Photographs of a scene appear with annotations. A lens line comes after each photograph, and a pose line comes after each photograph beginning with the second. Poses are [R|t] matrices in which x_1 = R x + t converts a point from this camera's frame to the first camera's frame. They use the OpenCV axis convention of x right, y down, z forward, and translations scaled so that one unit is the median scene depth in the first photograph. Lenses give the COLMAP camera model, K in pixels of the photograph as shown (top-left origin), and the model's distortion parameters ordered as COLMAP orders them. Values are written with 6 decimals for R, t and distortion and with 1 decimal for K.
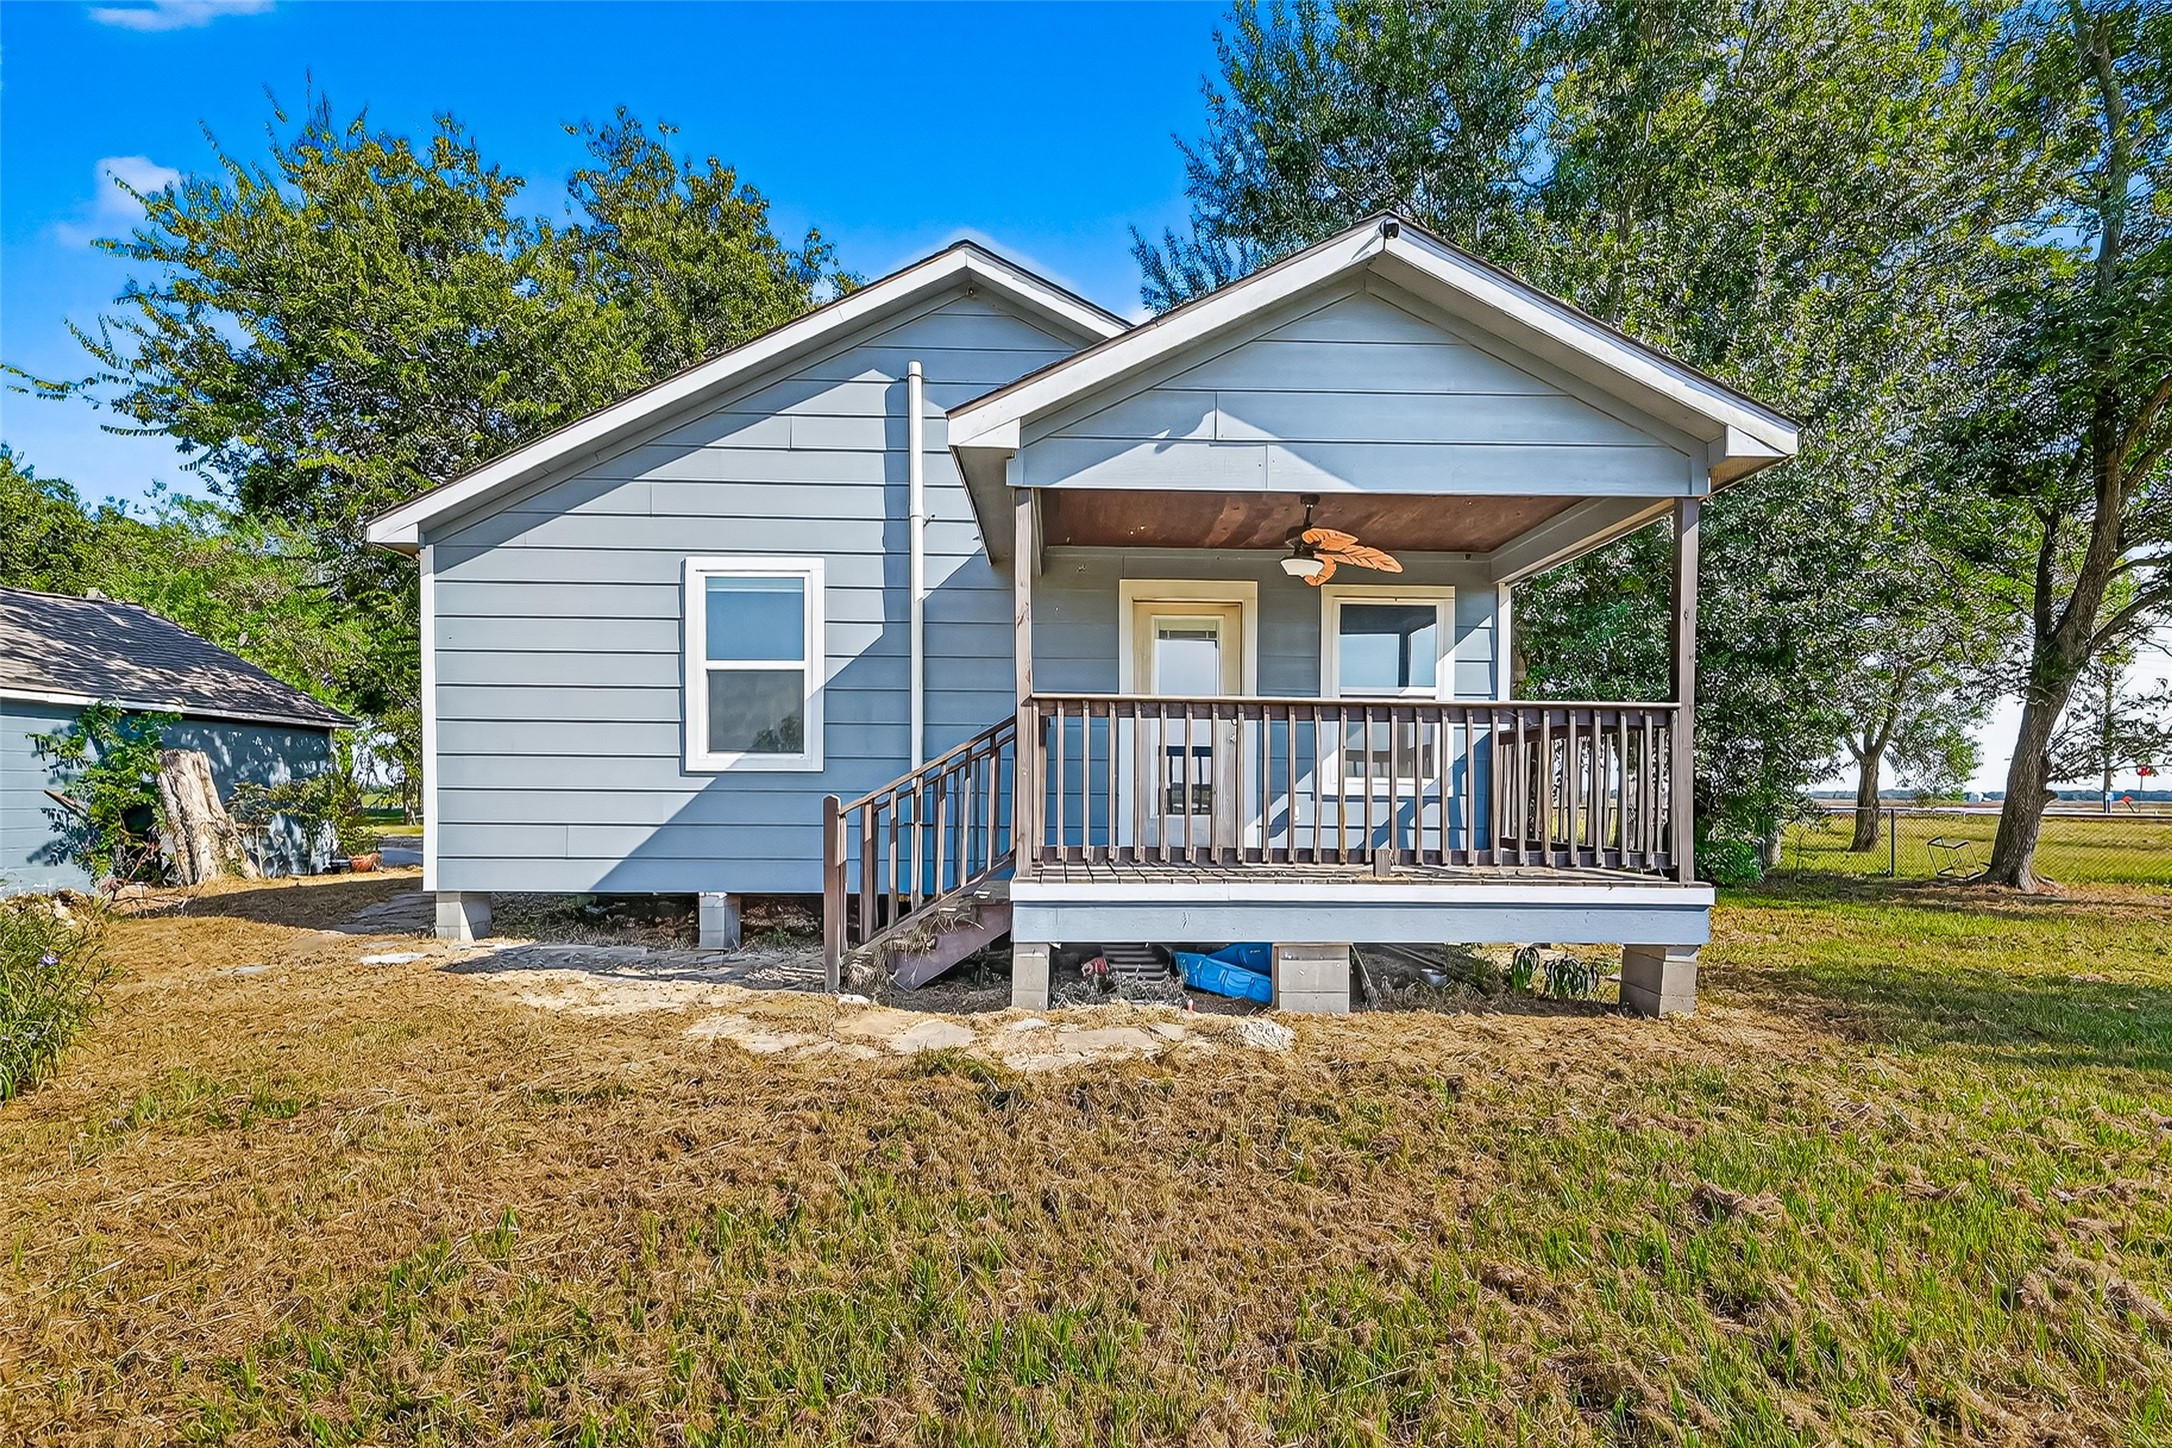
lens RADIAL K [[987.9, 0, 1084.0], [0, 987.9, 825.5], [0, 0, 1]] dist [0.001270, 0.000088]
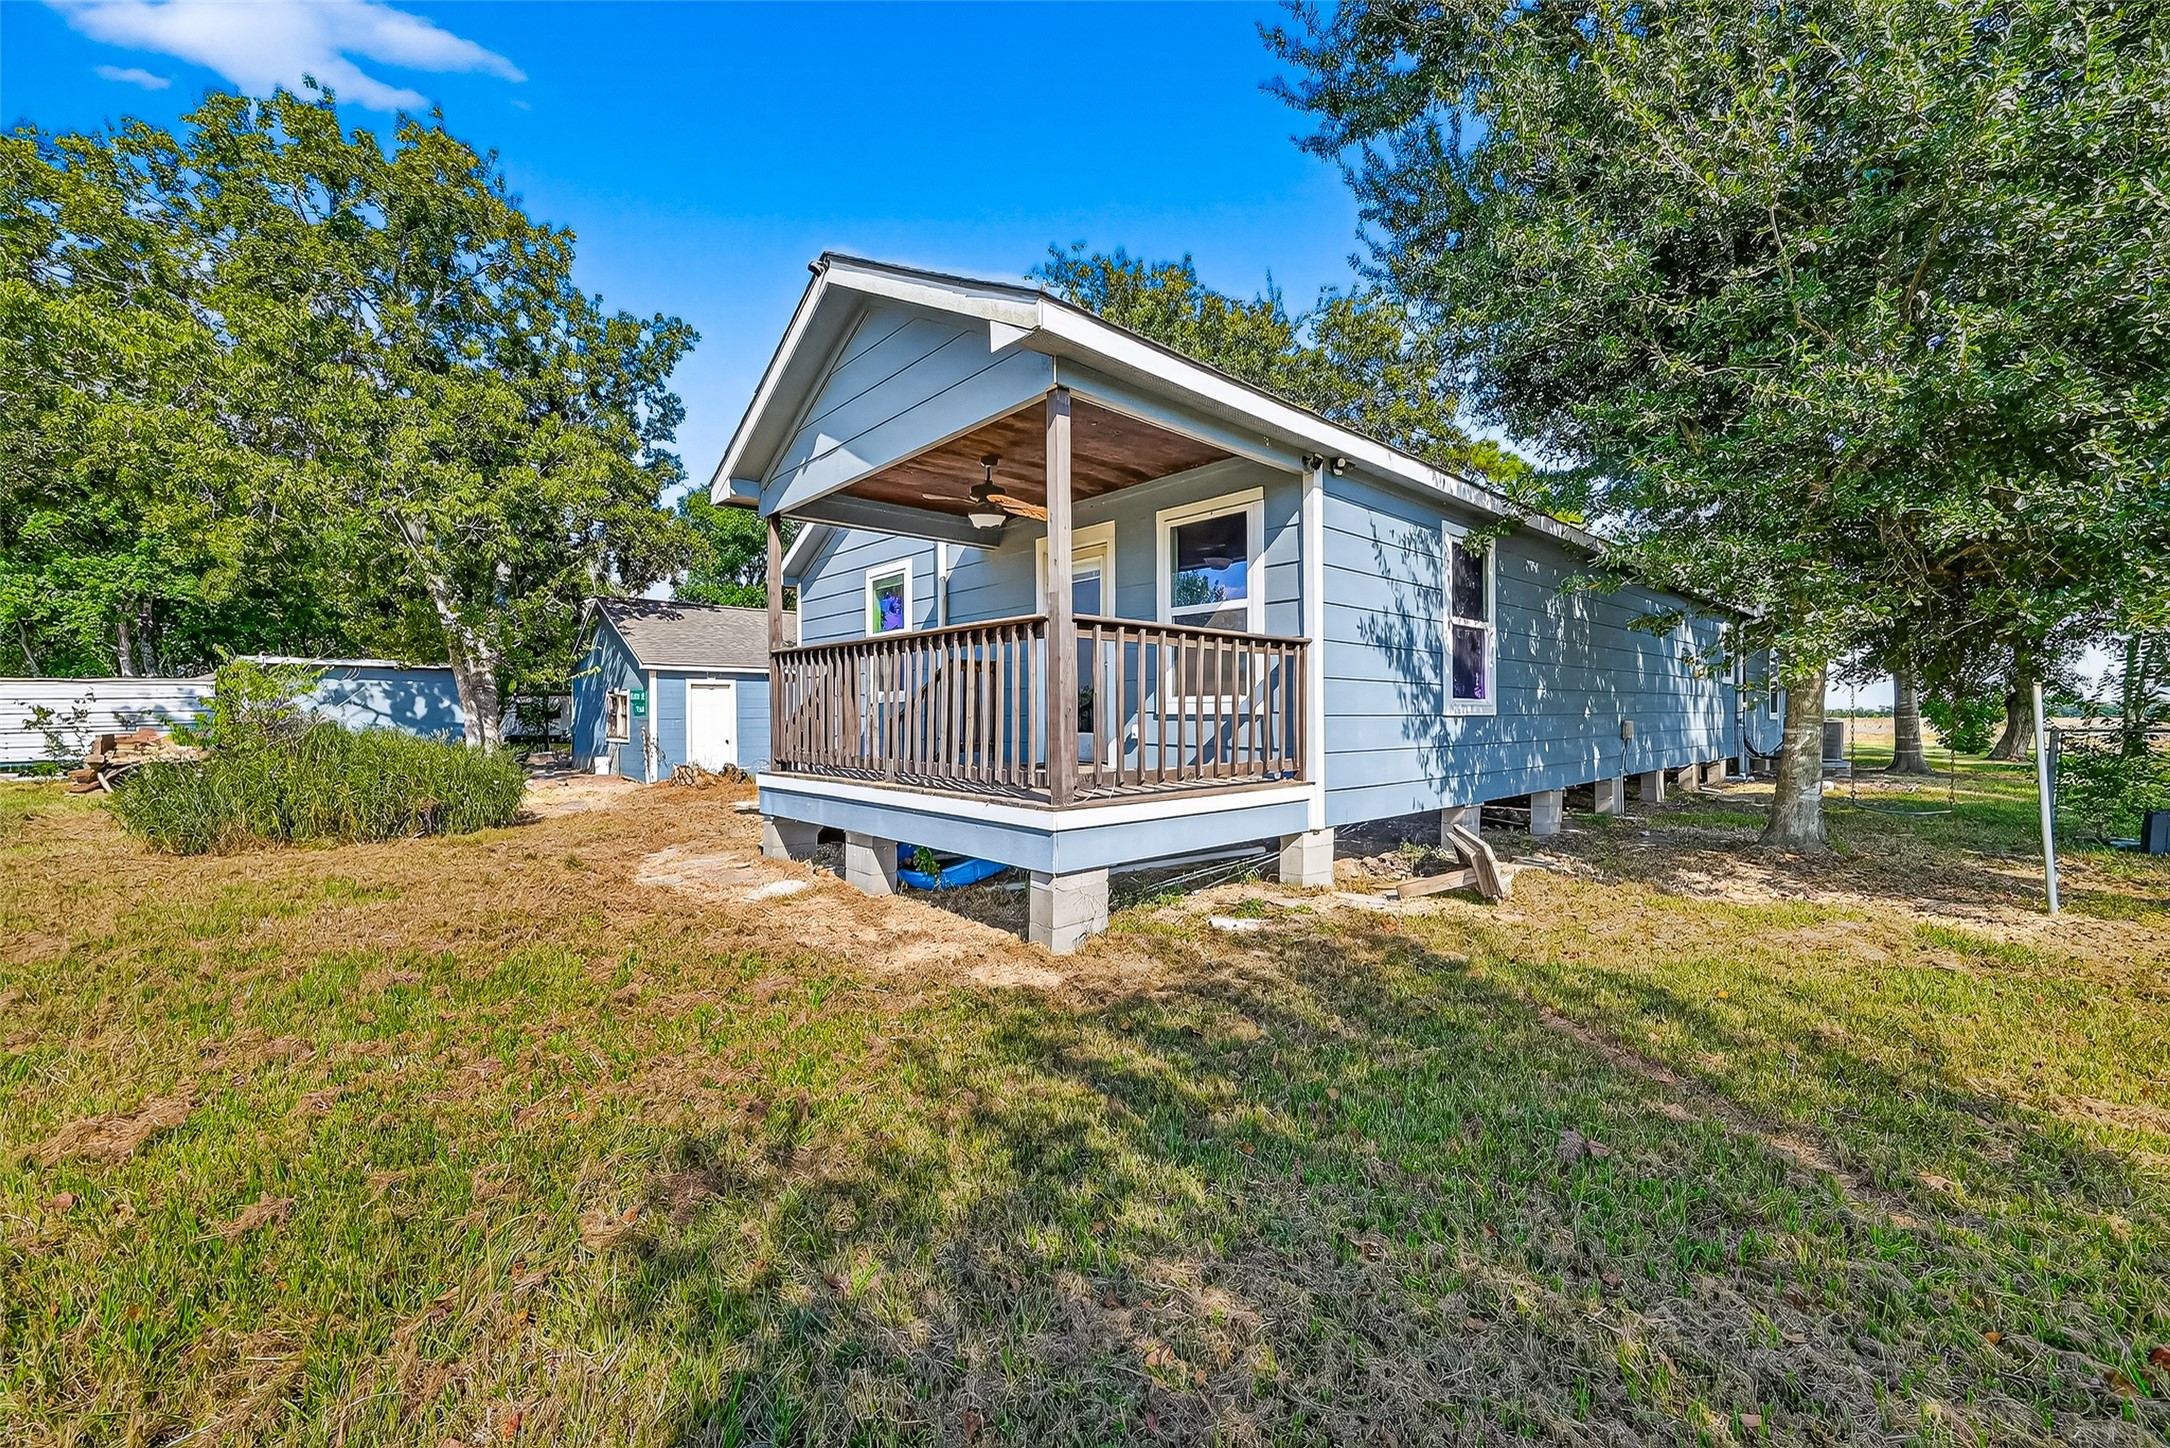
lens RADIAL K [[855.2, 0, 1094.8], [0, 855.2, 718.5], [0, 0, 1]] dist [0.001514, 0.000249]
pose [[0.659286, -0.006160, -0.751867, 0.884775], [-0.019327, 0.999497, -0.025136, -0.002965], [0.751644, 0.031103, 0.658835, 0.371081]]
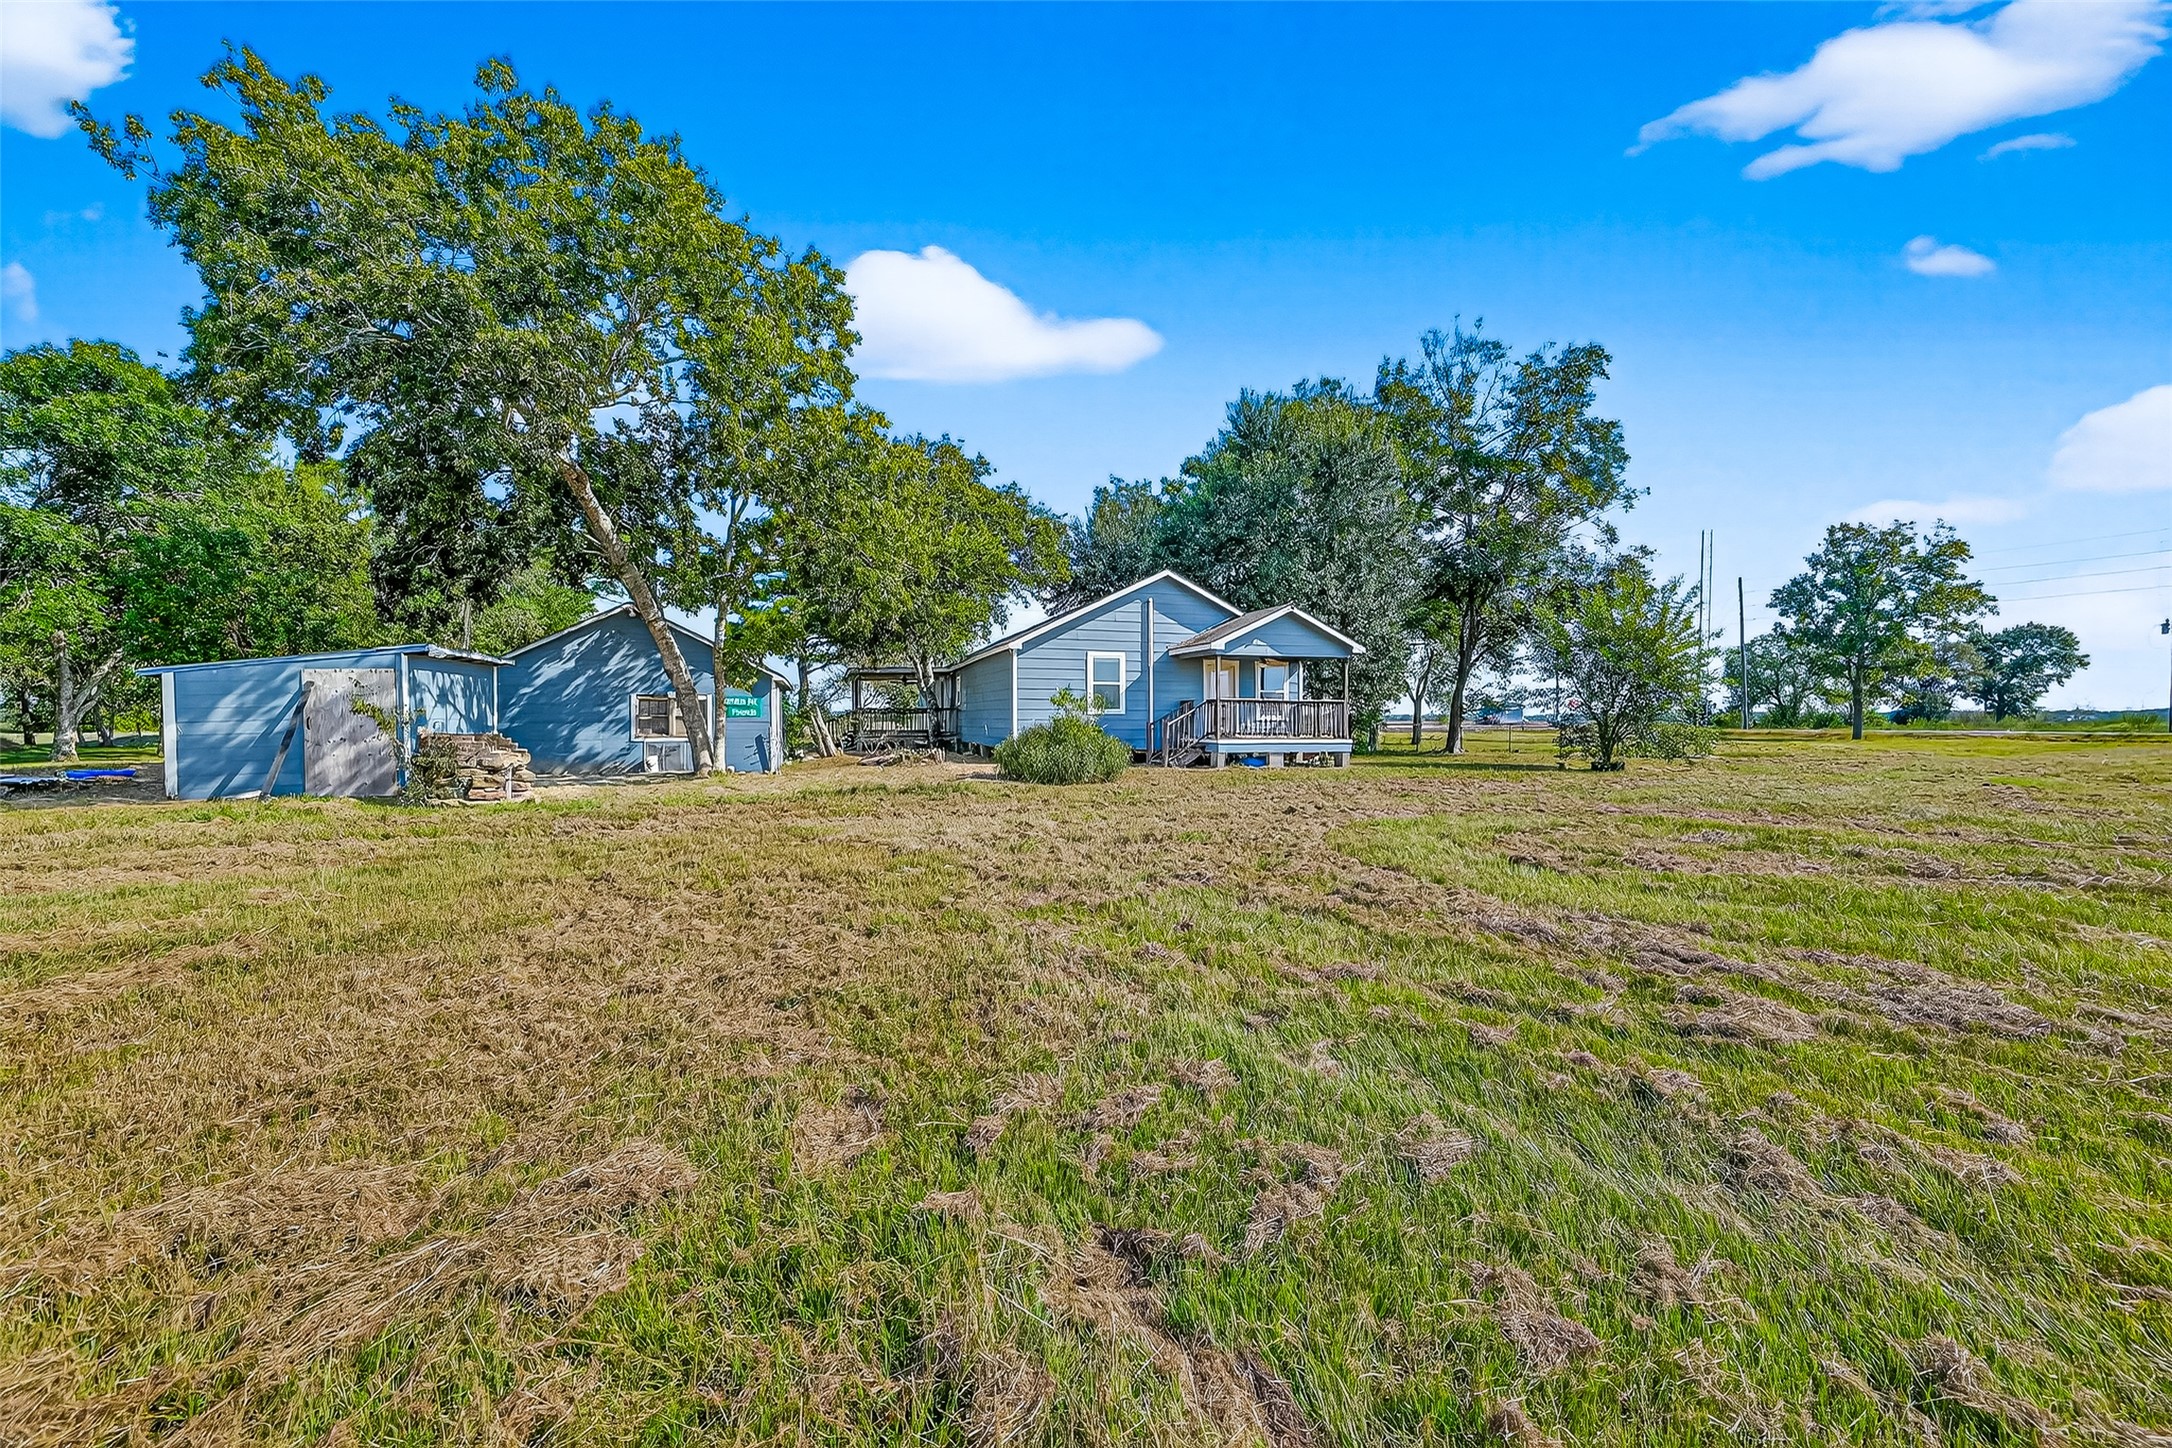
lens RADIAL K [[856.0, 0, 1095.8], [0, 856.0, 718.5], [0, 0, 1]] dist [0.001514, 0.000249]
pose [[0.960907, -0.003705, 0.276845, -1.195974], [0.012720, 0.999445, -0.030775, 0.050968], [-0.276578, 0.033094, 0.960422, -1.850584]]
